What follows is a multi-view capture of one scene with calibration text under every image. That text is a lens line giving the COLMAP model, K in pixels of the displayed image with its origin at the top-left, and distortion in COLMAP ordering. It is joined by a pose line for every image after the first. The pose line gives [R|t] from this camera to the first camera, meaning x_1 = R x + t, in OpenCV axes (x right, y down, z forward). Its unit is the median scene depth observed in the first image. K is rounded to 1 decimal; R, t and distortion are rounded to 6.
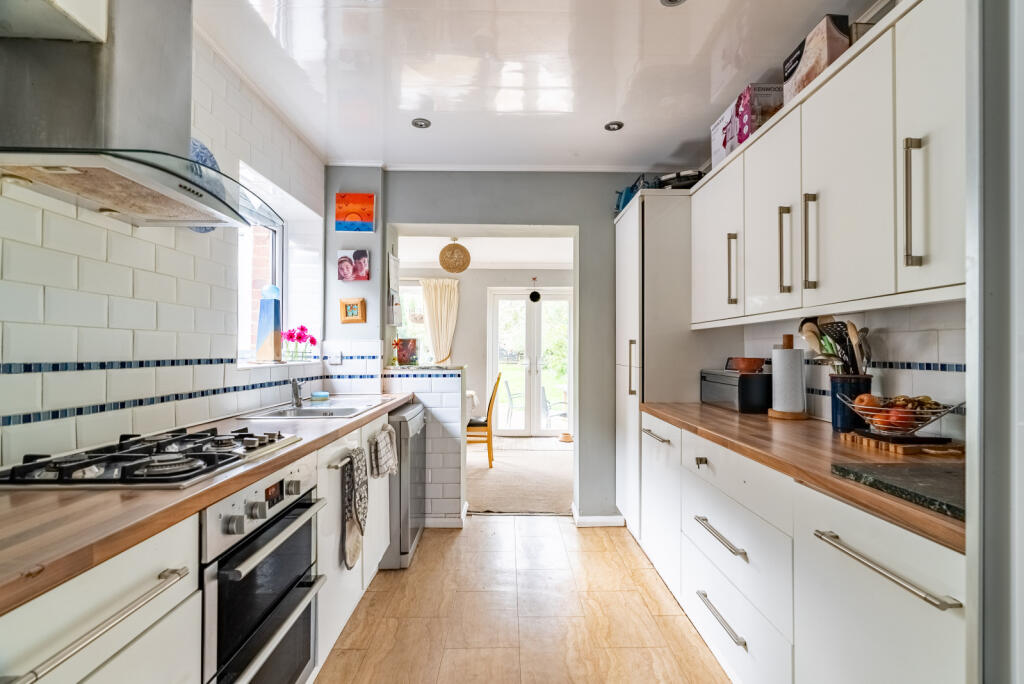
lens RADIAL K [[471.7, 0, 516.6], [0, 471.7, 341.3], [0, 0, 1]] dist [-0.004801, 0.000633]
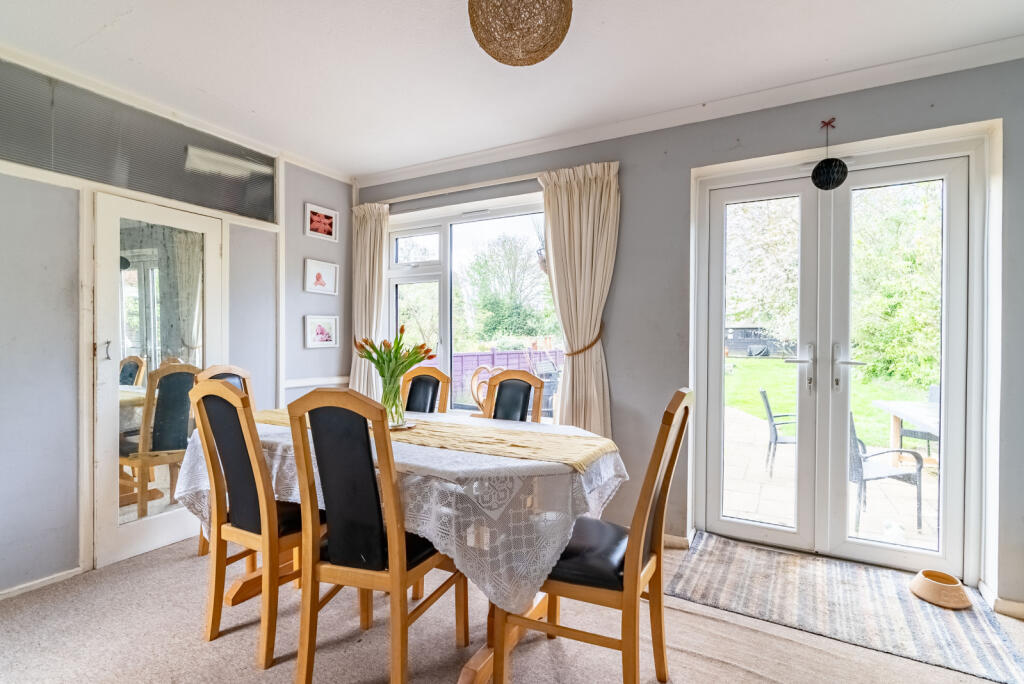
lens RADIAL K [[480.7, 0, 512.0], [0, 480.7, 342.0], [0, 0, 1]] dist [-0.000376, -0.000286]
pose [[0.863516, -0.000155, -0.504322, 0.014499], [0.008250, 0.999870, 0.013819, 0.028207], [0.504254, -0.016094, 0.863405, 0.552591]]
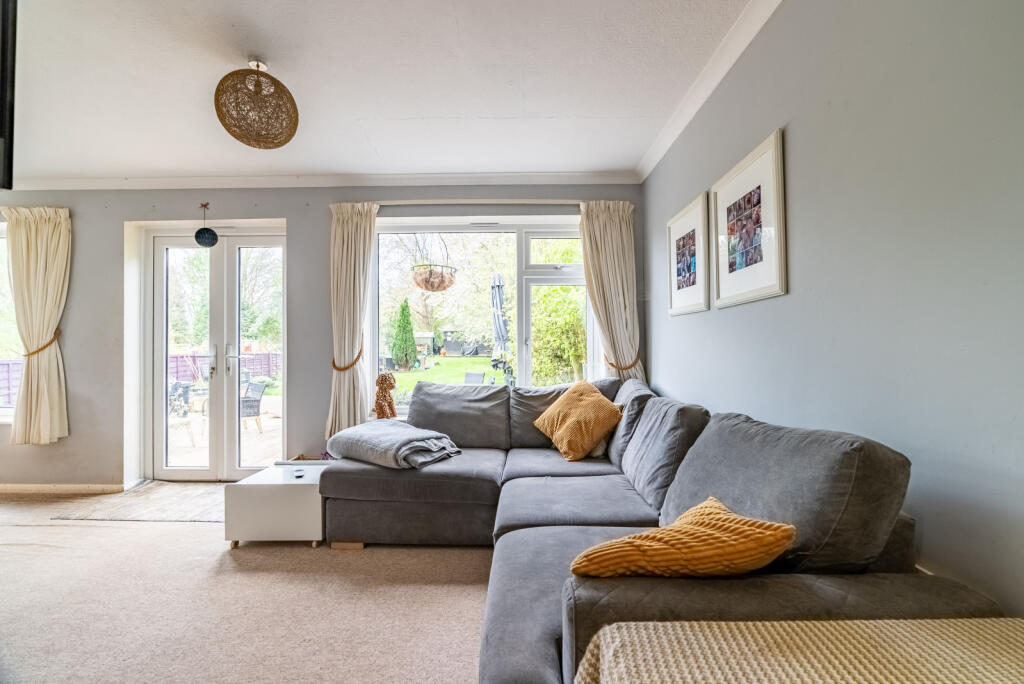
lens RADIAL K [[471.7, 0, 516.6], [0, 471.7, 341.3], [0, 0, 1]] dist [-0.004801, 0.000633]
pose [[0.998611, -0.009622, -0.051804, 0.441592], [0.010278, 0.999870, 0.012412, 0.029093], [0.051678, -0.012927, 0.998580, 0.443570]]
